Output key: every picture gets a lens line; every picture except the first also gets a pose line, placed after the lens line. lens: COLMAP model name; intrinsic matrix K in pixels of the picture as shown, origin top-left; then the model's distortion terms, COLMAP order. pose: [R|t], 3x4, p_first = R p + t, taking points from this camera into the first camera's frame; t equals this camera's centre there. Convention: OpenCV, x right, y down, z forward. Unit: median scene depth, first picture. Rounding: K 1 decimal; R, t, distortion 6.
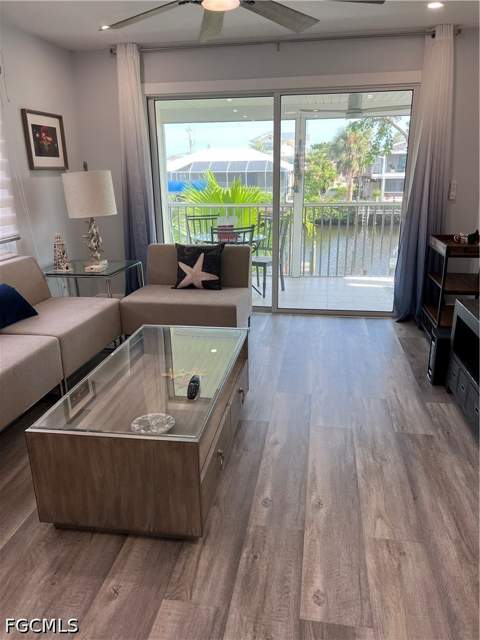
lens RADIAL K [[480.3, 0, 235.3], [0, 480.3, 323.8], [0, 0, 1]] dist [0.077588, -0.106338]
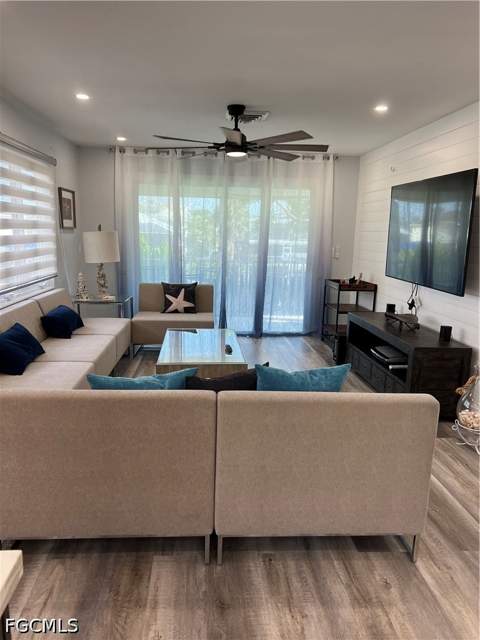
lens RADIAL K [[485.1, 0, 240.0], [0, 485.1, 320.0], [0, 0, 1]] dist [0.075295, 0.000057]
pose [[0.970059, -0.006049, 0.242795, -0.255741], [0.037637, 0.991358, -0.125673, 0.136881], [-0.239937, 0.131049, 0.961903, -0.434979]]
